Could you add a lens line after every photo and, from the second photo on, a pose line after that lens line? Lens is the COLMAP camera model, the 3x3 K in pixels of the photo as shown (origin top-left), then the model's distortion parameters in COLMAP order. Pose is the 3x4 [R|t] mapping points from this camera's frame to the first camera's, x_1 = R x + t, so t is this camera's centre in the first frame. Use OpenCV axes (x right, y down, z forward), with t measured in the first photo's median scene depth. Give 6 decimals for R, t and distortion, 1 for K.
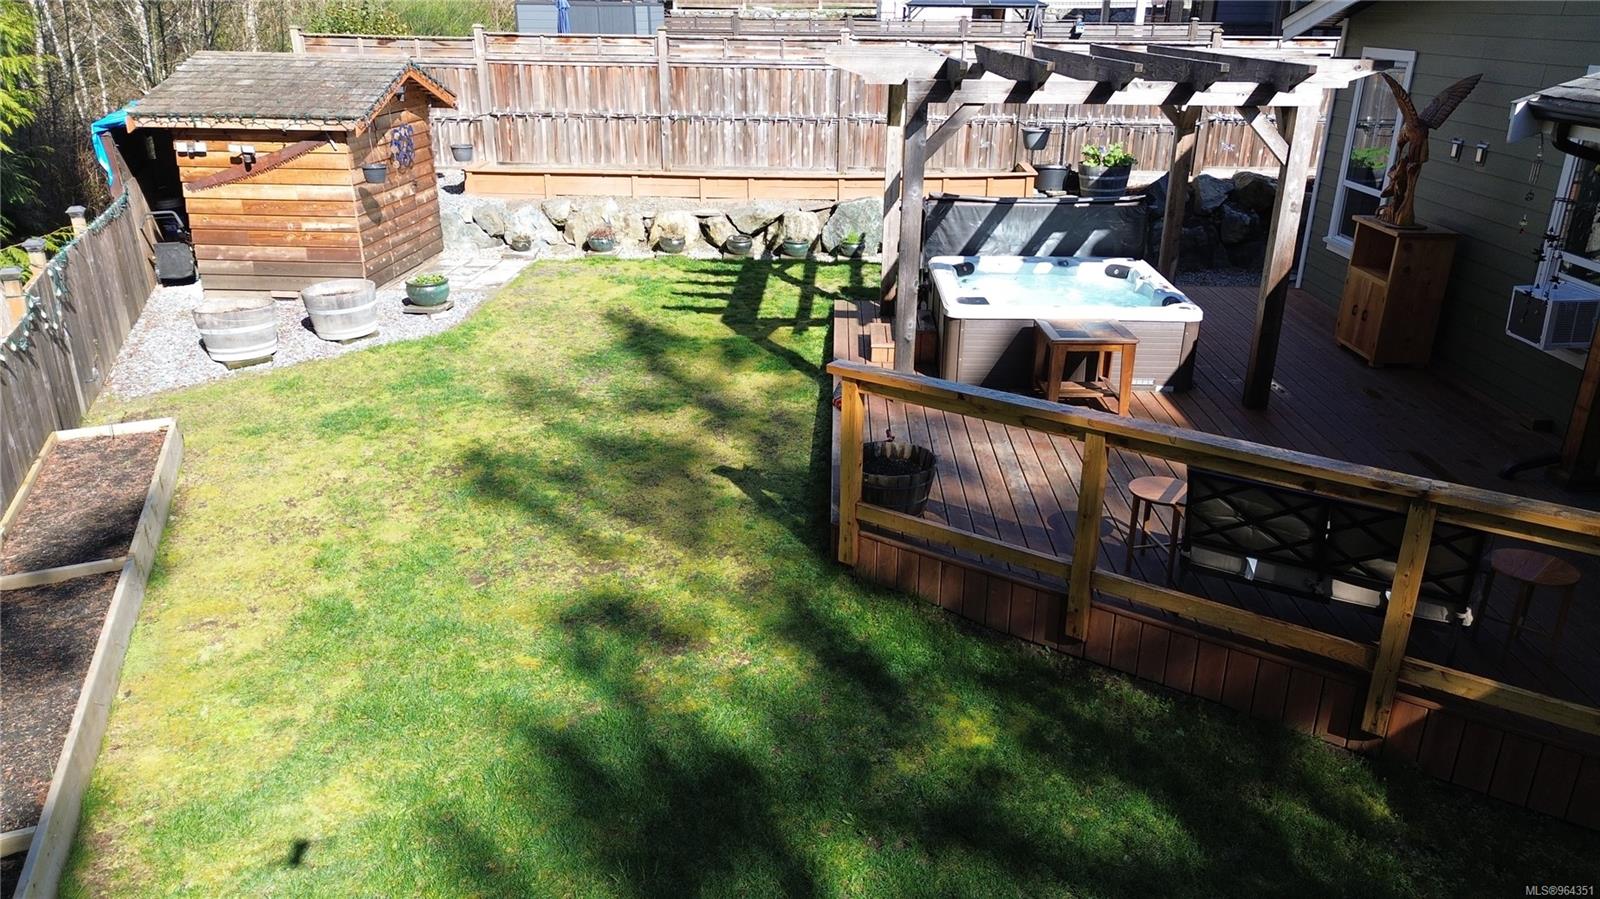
lens RADIAL K [[1125.7, 0, 812.0], [0, 1125.7, 438.3], [0, 0, 1]] dist [0.044146, -0.005393]
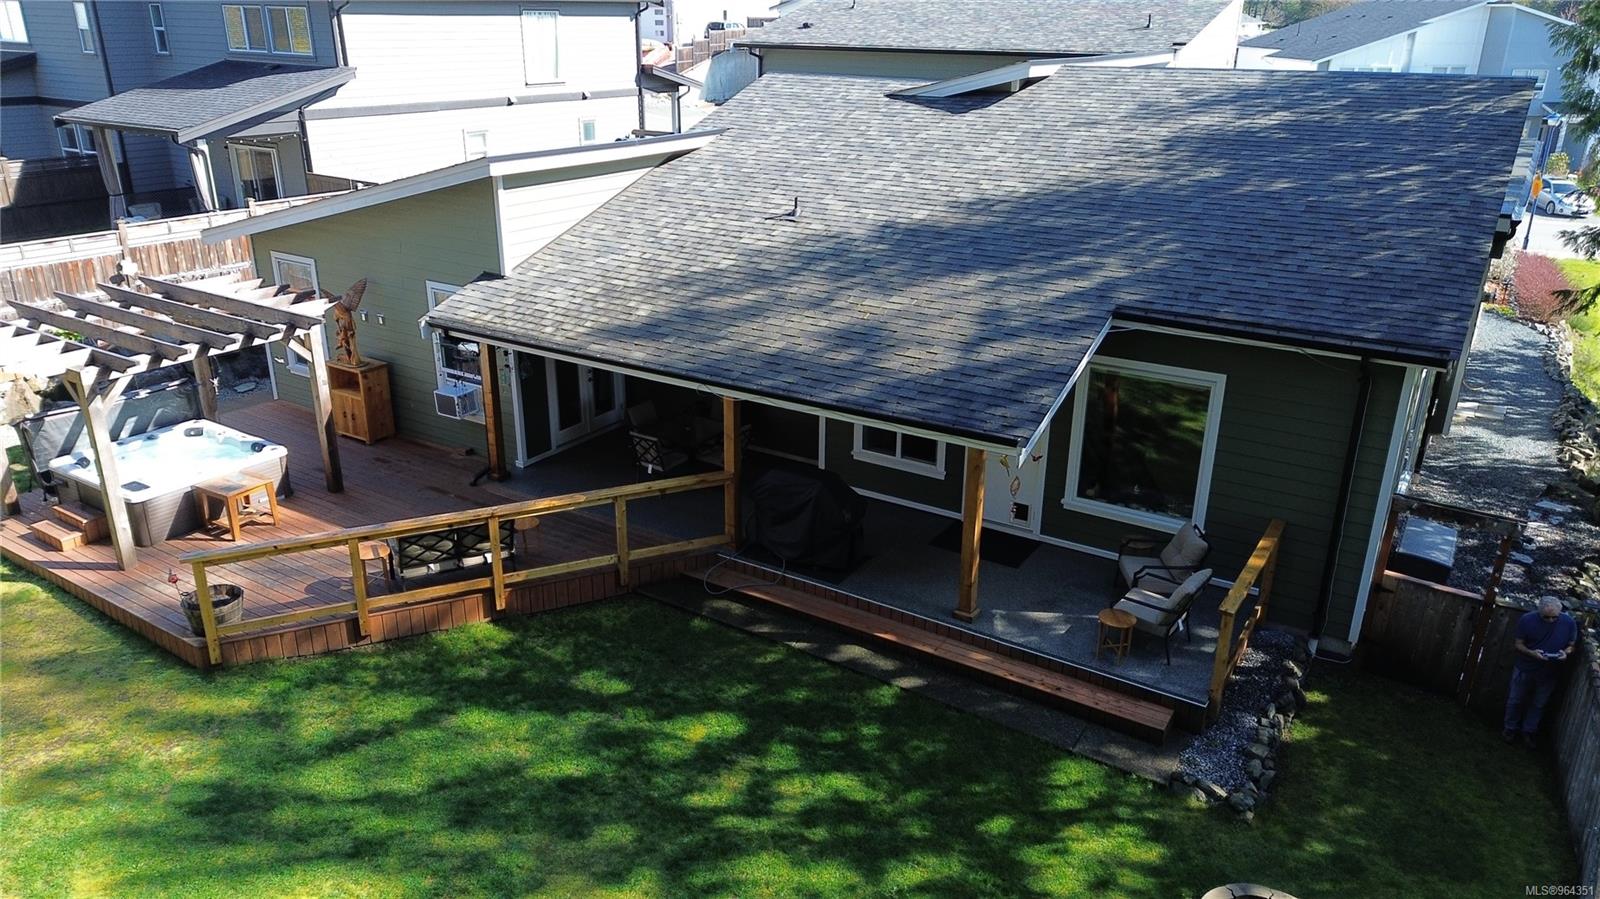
lens RADIAL K [[1125.7, 0, 802.0], [0, 1125.7, 444.7], [0, 0, 1]] dist [0.044146, -0.005393]
pose [[0.529969, -0.311351, 0.788793, -0.451125], [0.301156, 0.938631, 0.168156, -0.133768], [-0.792741, 0.148433, 0.591210, -0.469916]]
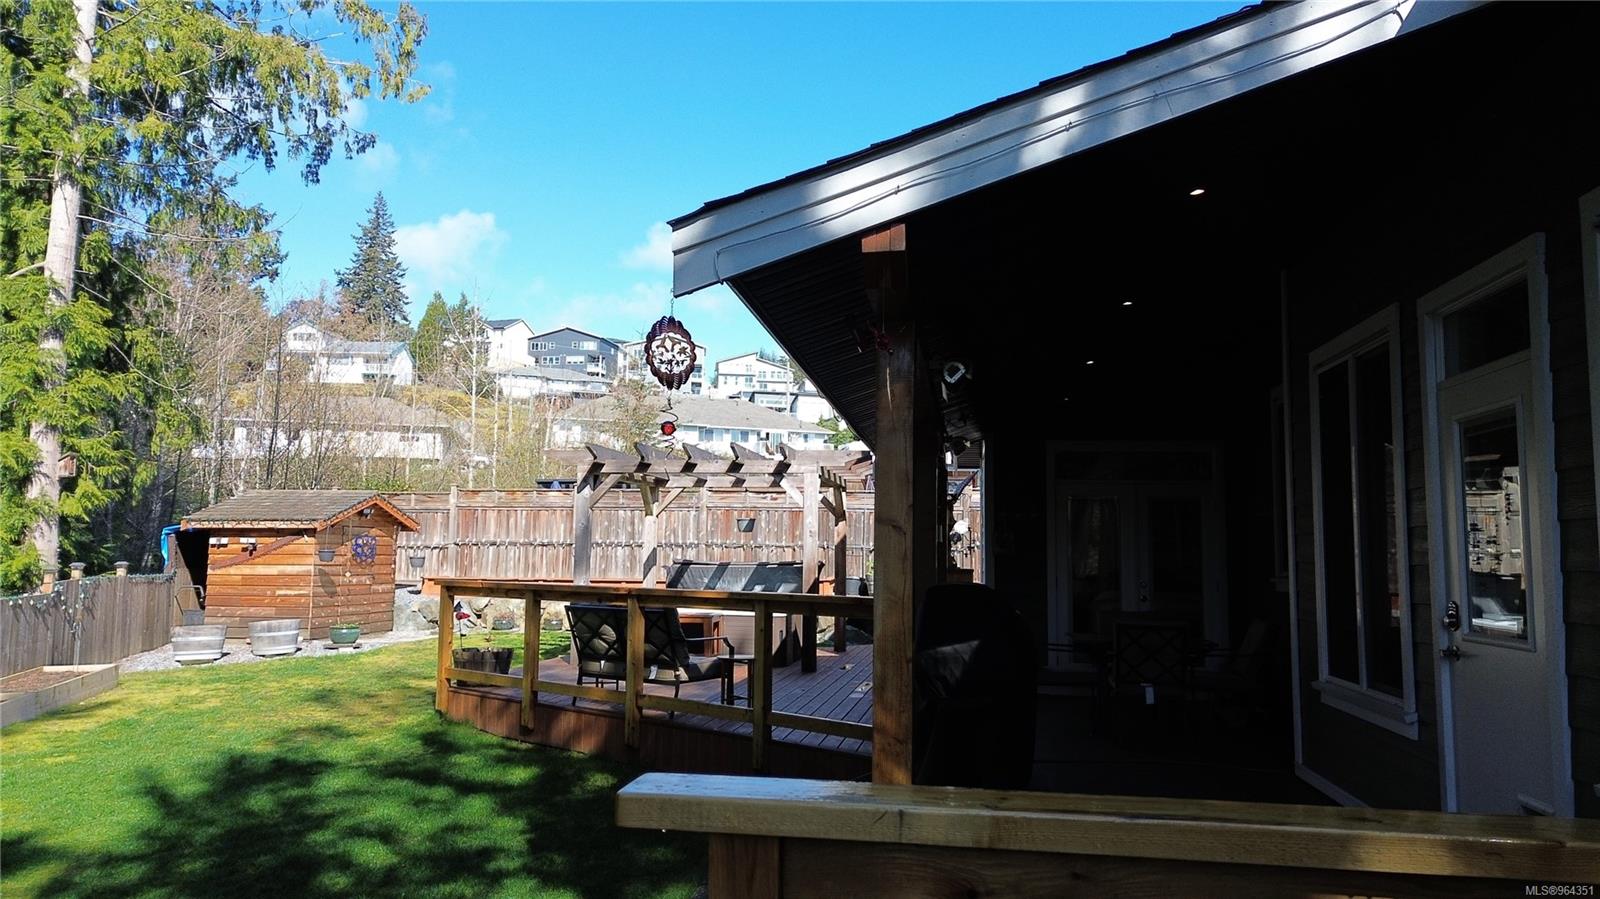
lens RADIAL K [[1125.7, 0, 802.2], [0, 1125.7, 447.4], [0, 0, 1]] dist [0.044146, -0.005393]
pose [[0.989874, -0.015359, -0.141112, 0.449286], [-0.049367, 0.894815, -0.443698, 0.272476], [0.133084, 0.446172, 0.884997, -0.302447]]
